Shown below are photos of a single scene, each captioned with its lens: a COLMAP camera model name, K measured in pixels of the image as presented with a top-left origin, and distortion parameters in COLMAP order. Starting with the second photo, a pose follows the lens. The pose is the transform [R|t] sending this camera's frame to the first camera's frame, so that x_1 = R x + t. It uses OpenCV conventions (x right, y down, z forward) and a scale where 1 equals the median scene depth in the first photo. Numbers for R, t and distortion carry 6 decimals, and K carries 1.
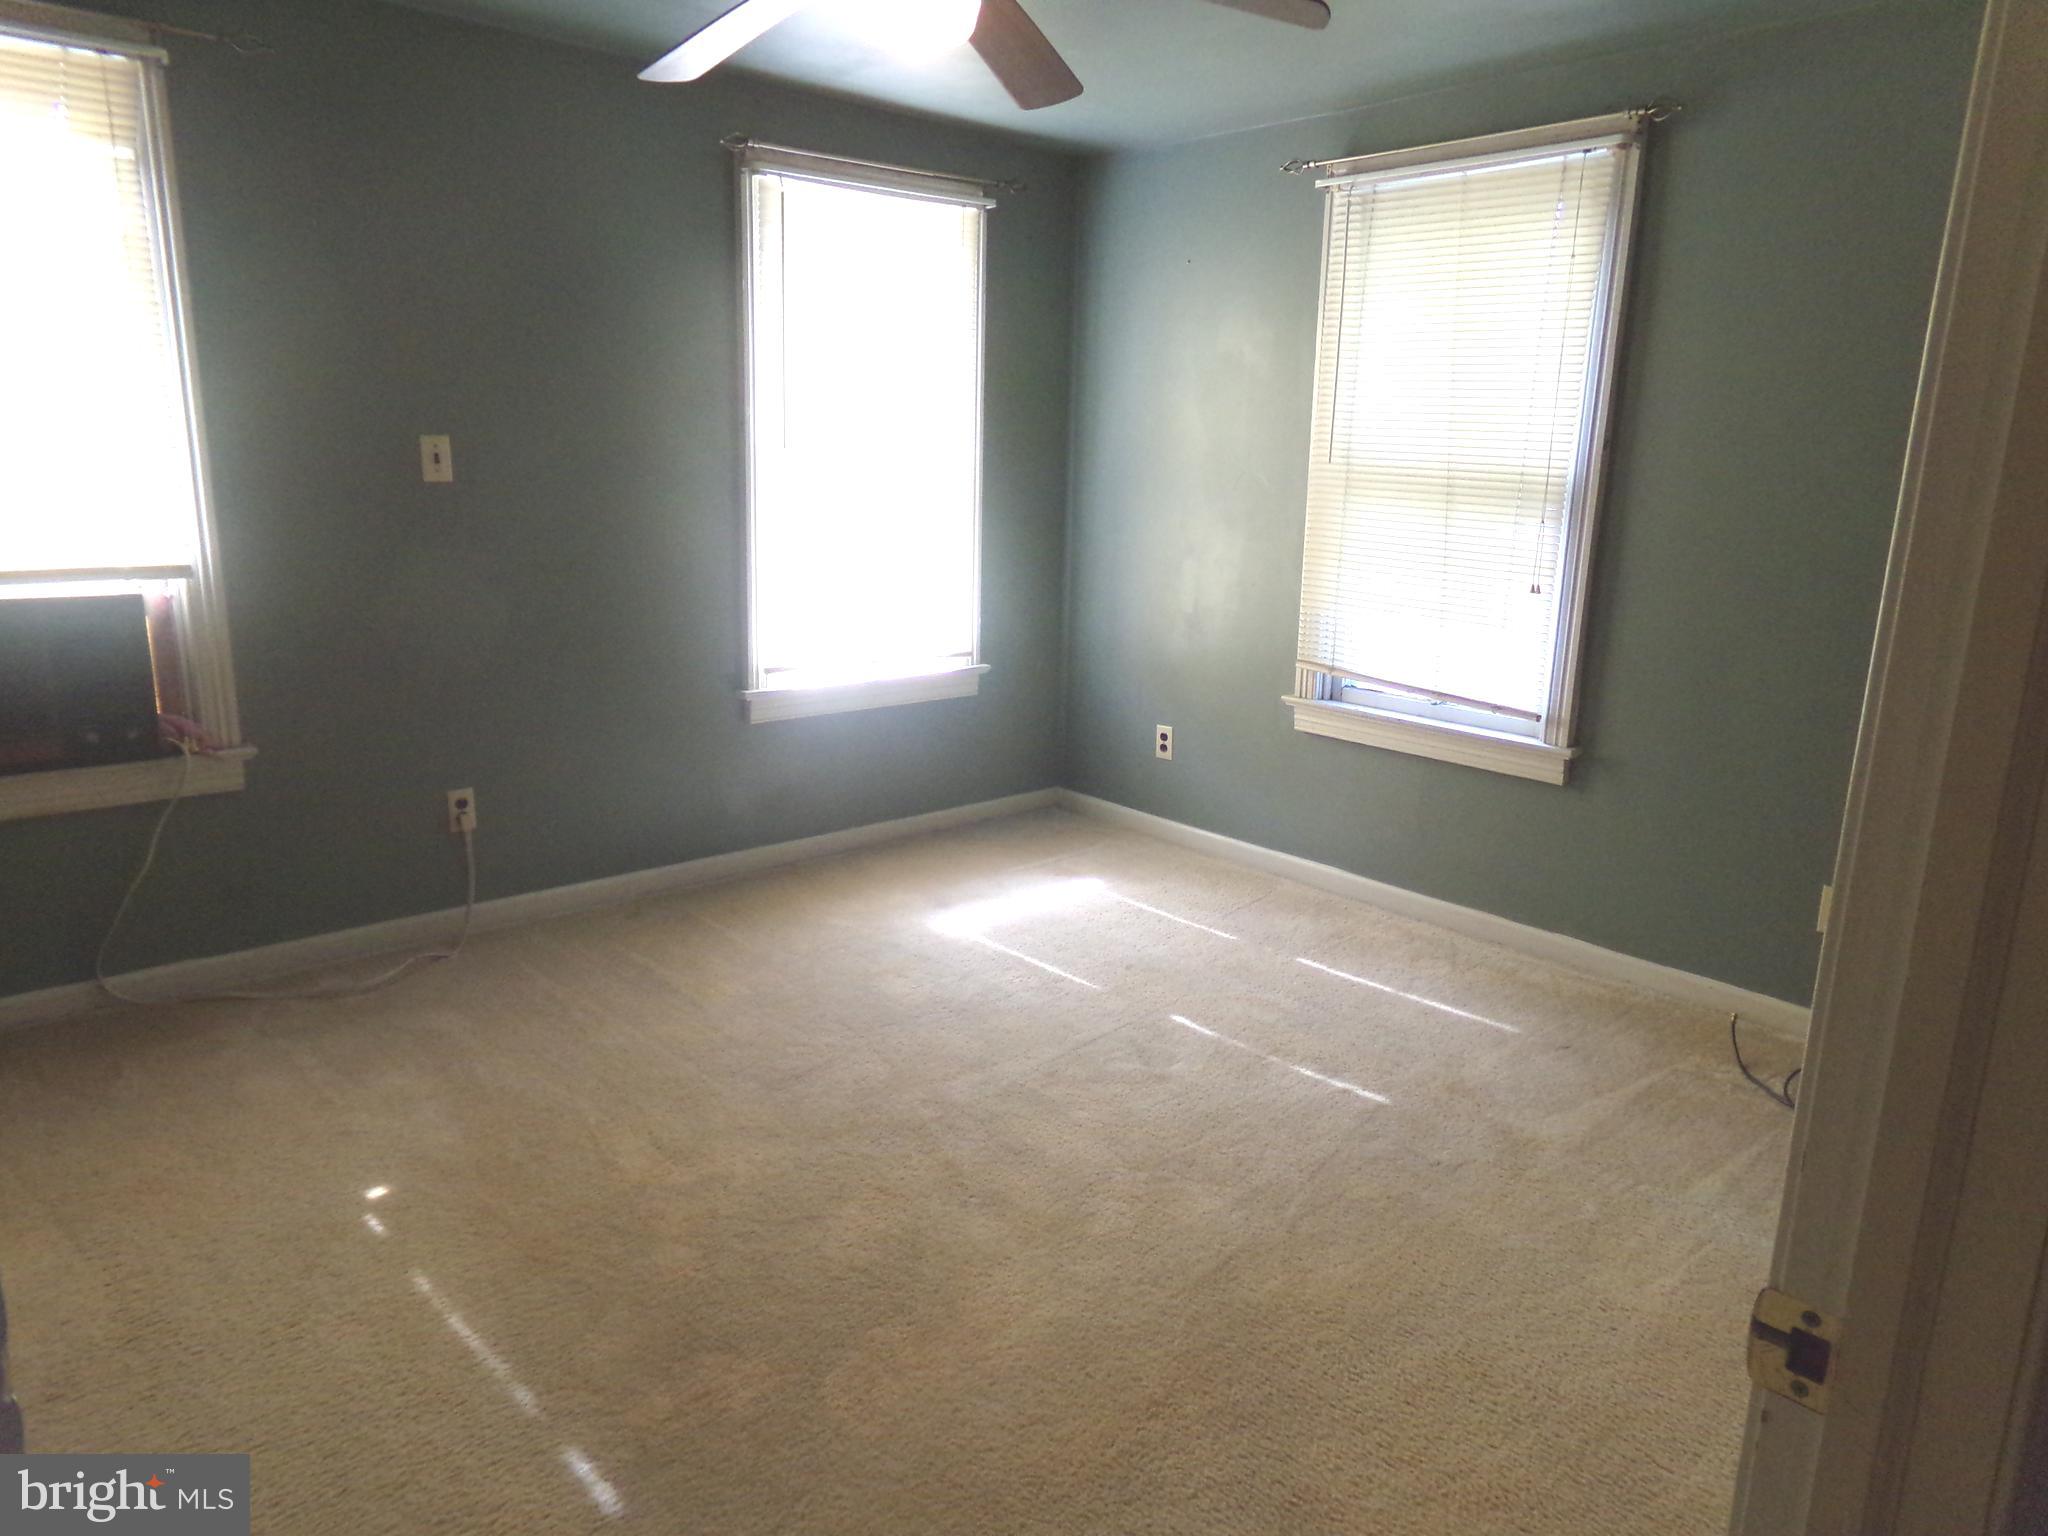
lens RADIAL K [[1415.4, 0, 1032.4], [0, 1415.4, 784.1], [0, 0, 1]] dist [-0.059764, 0.103768]
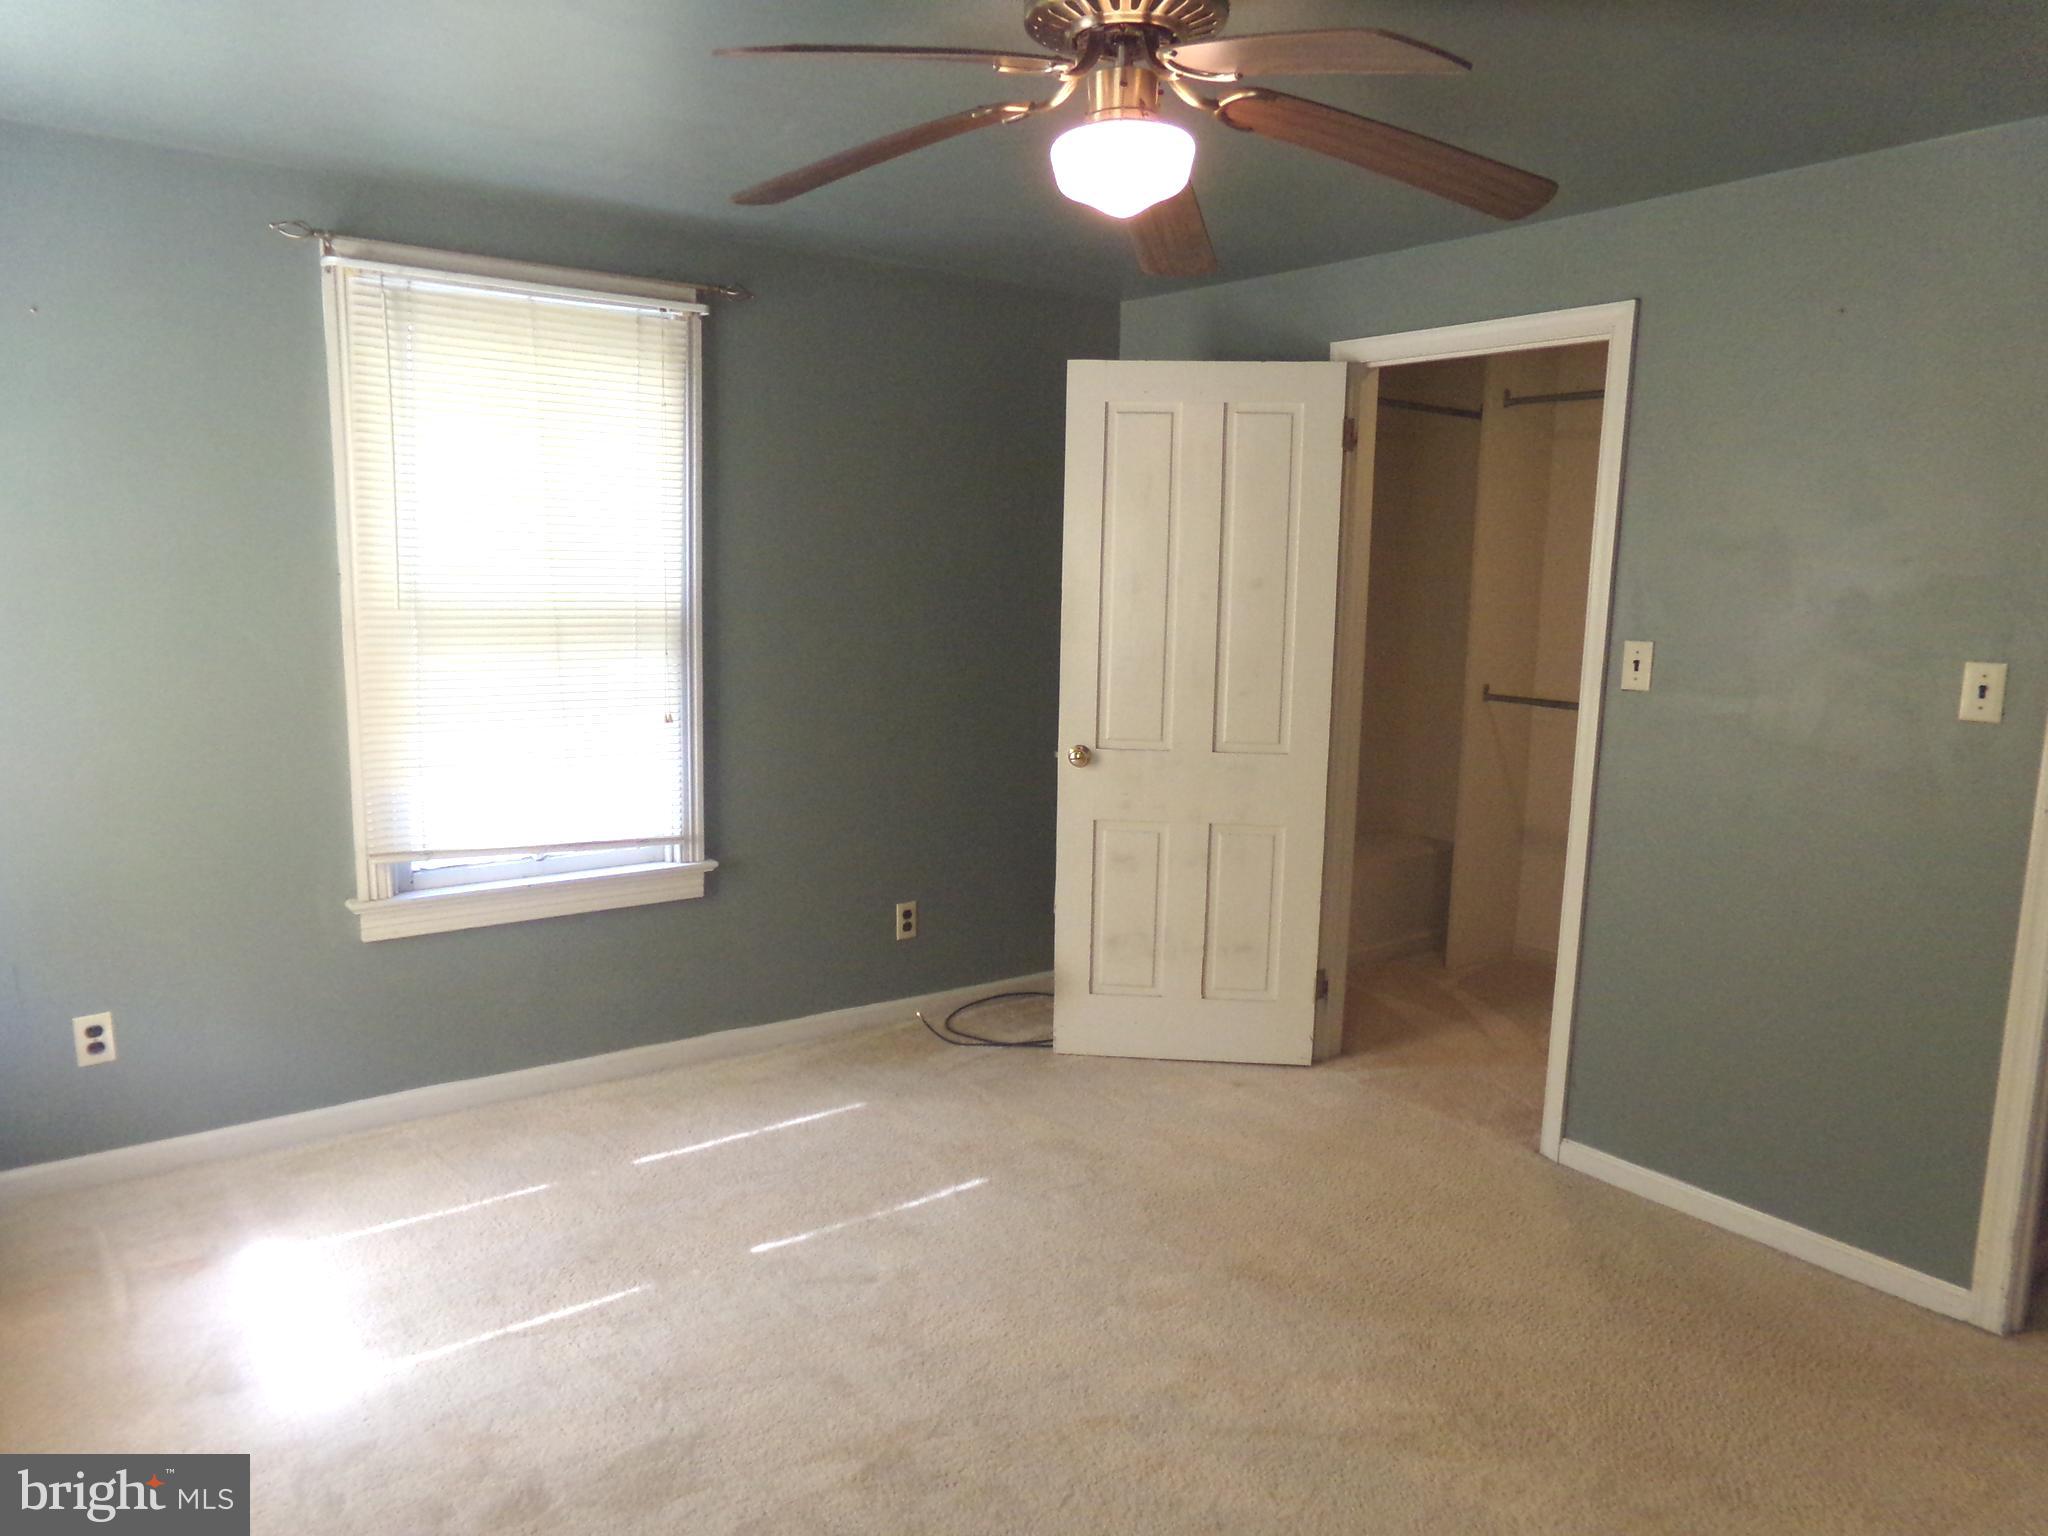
lens RADIAL K [[1415.4, 0, 1036.6], [0, 1415.4, 773.7], [0, 0, 1]] dist [-0.059764, 0.103768]
pose [[0.084953, -0.171558, 0.981504, -0.624238], [0.221556, 0.963657, 0.149261, -0.190214], [-0.971440, 0.204778, 0.119875, 0.611451]]
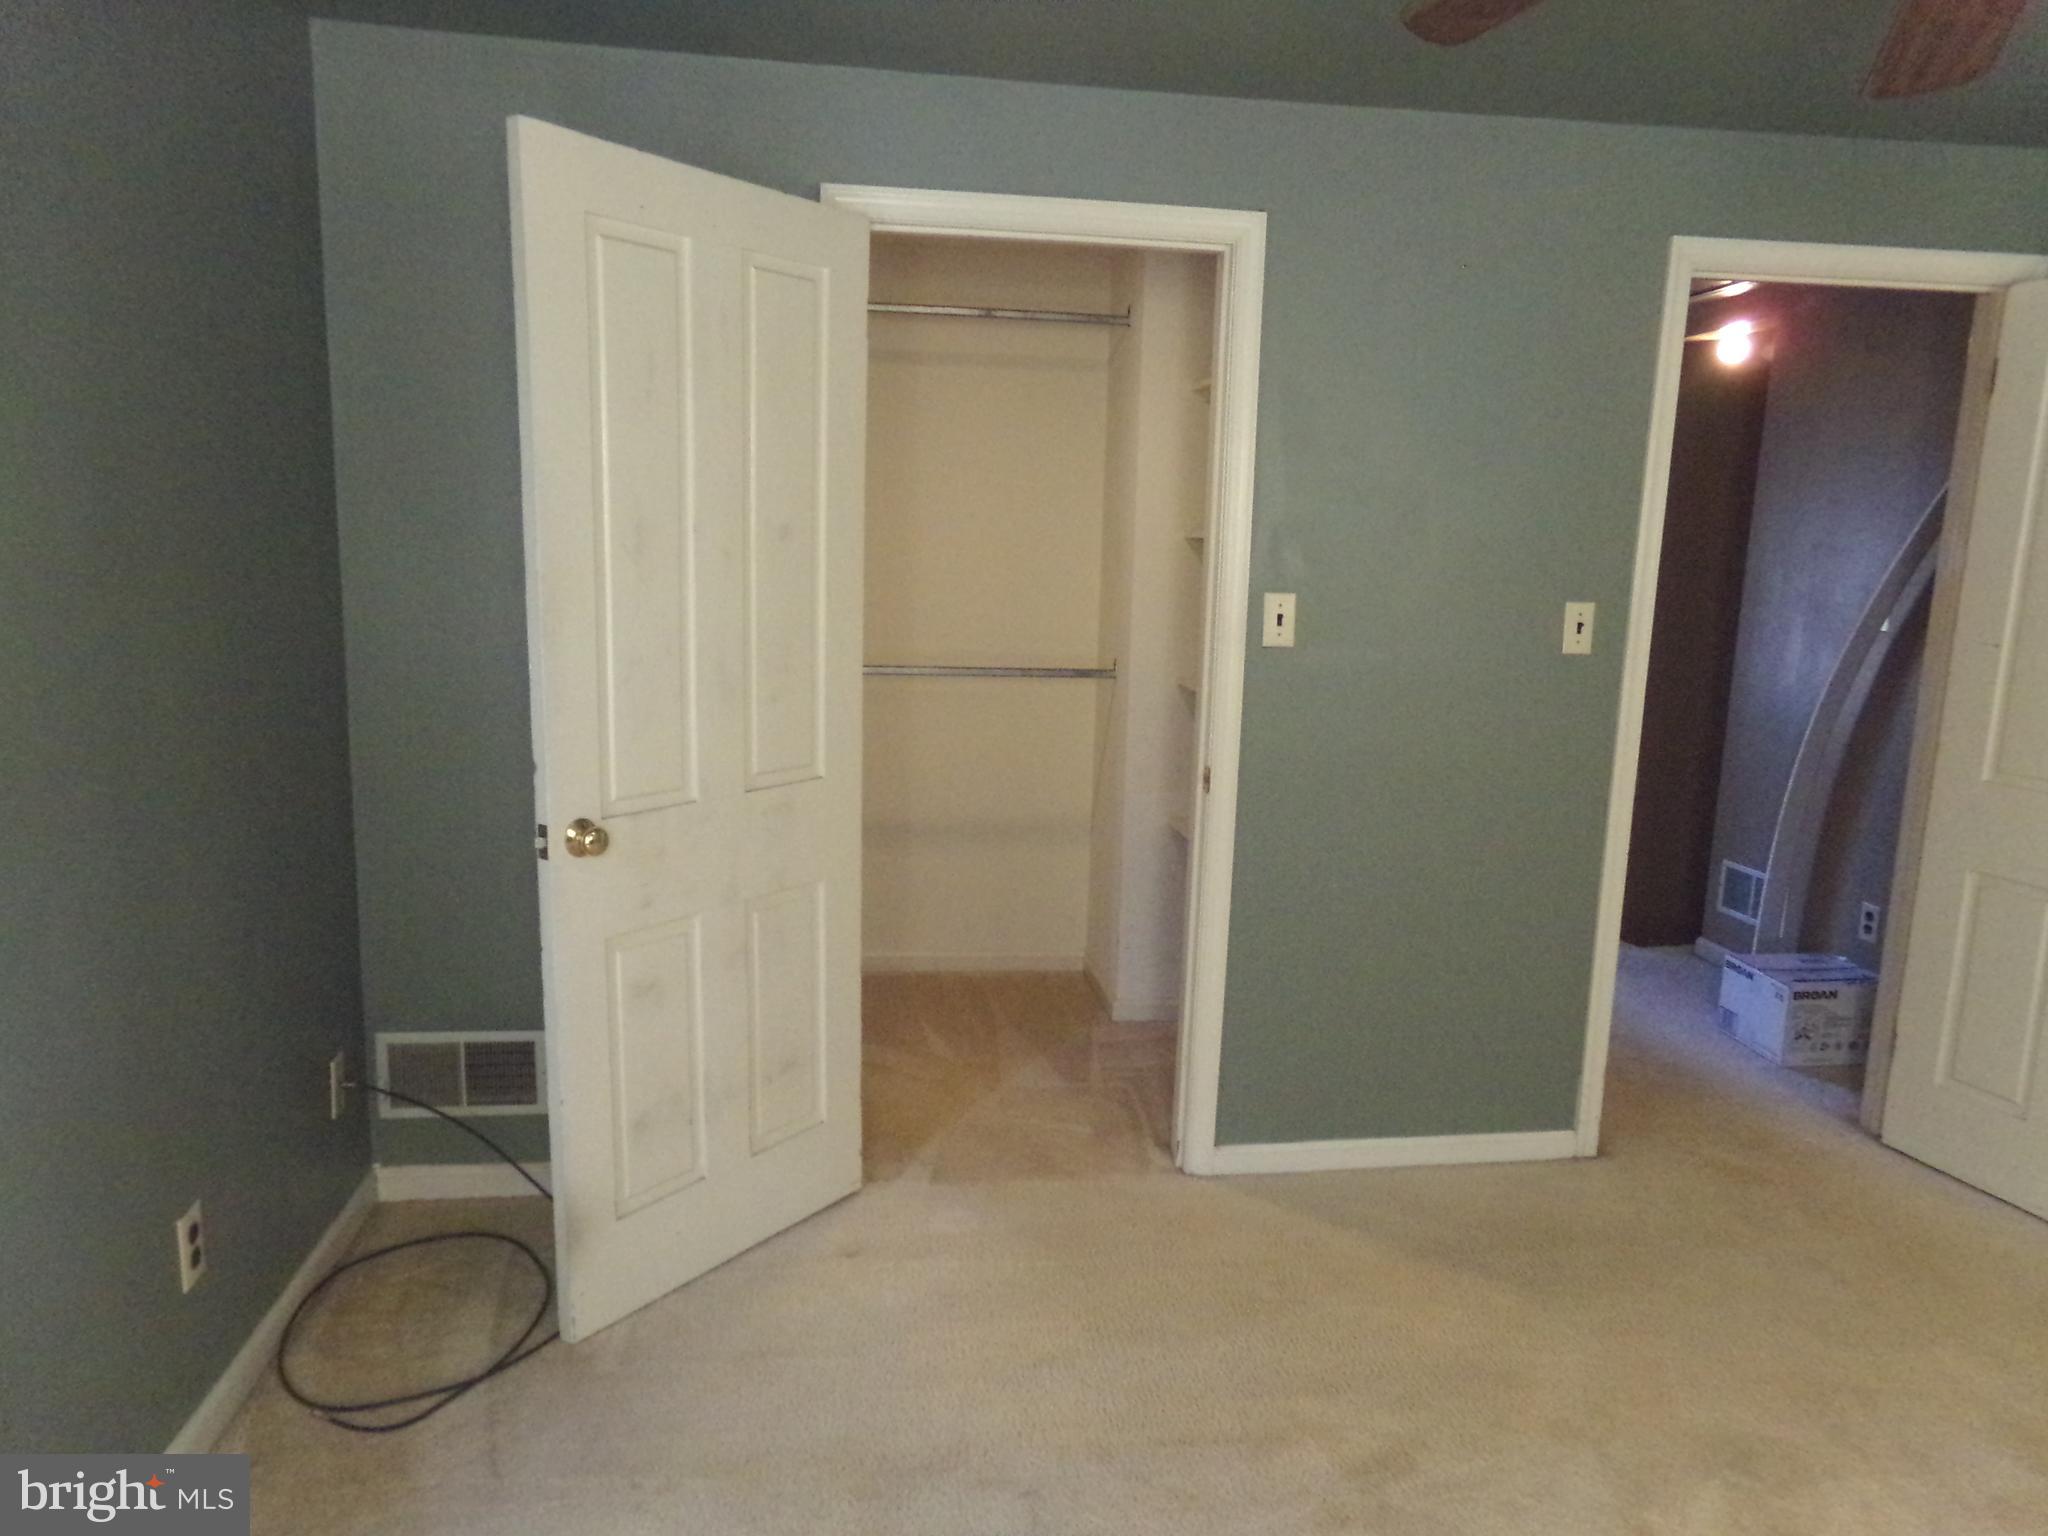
lens RADIAL K [[1485.9, 0, 1024.8], [0, 1485.9, 755.7], [0, 0, 1]] dist [-0.022836, 0.006656]
pose [[-0.843695, -0.139870, 0.518280, -0.275328], [0.075896, 0.924683, 0.373097, -0.255465], [-0.531430, 0.354116, -0.769535, 0.906048]]
